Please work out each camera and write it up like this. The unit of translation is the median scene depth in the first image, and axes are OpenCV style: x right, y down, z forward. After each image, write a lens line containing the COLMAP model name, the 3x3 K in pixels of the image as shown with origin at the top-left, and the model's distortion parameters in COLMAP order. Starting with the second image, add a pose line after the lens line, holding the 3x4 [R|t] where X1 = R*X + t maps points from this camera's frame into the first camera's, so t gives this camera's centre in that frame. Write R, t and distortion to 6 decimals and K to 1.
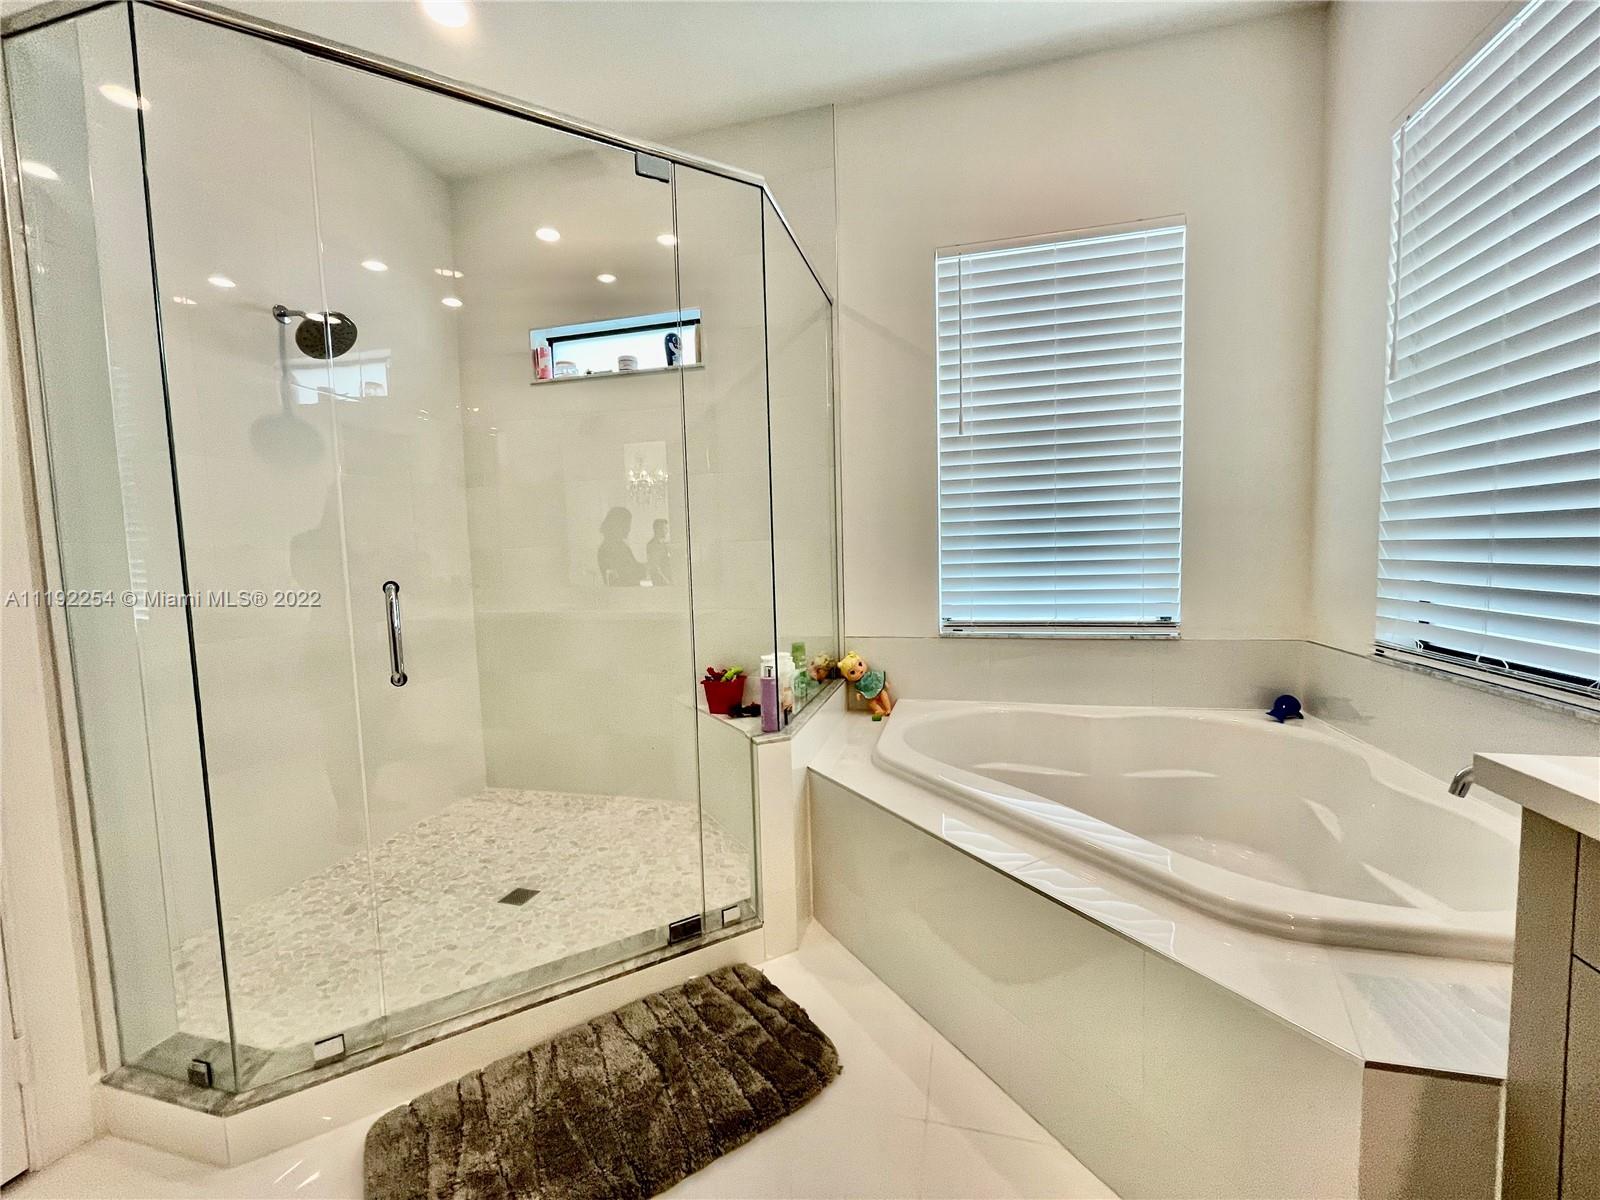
lens RADIAL K [[650.1, 0, 800.0], [0, 650.1, 600.0], [0, 0, 1]] dist [0.001467, 0.000221]
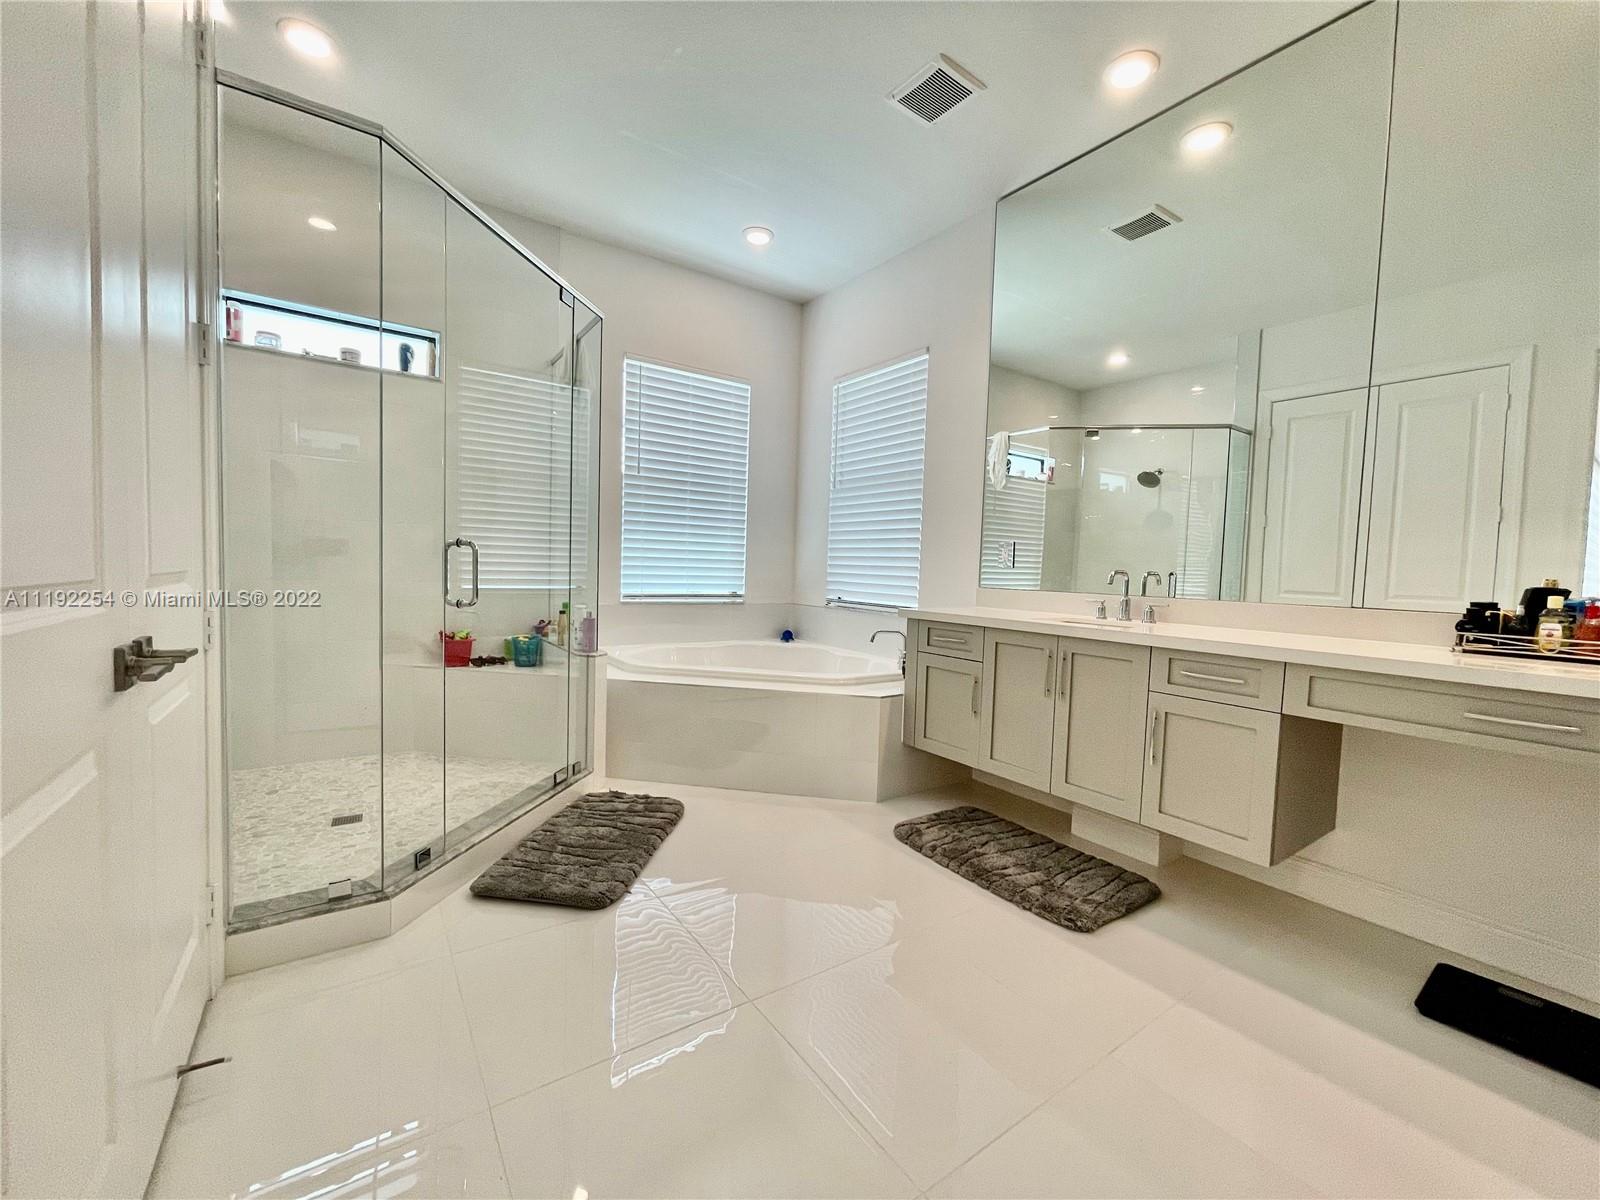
lens RADIAL K [[650.1, 0, 800.0], [0, 650.1, 600.0], [0, 0, 1]] dist [0.001467, 0.000221]
pose [[0.652456, 0.009220, 0.757771, -0.699211], [0.001845, 0.999904, -0.013755, 0.073764], [-0.757824, 0.010373, 0.652376, -0.326208]]
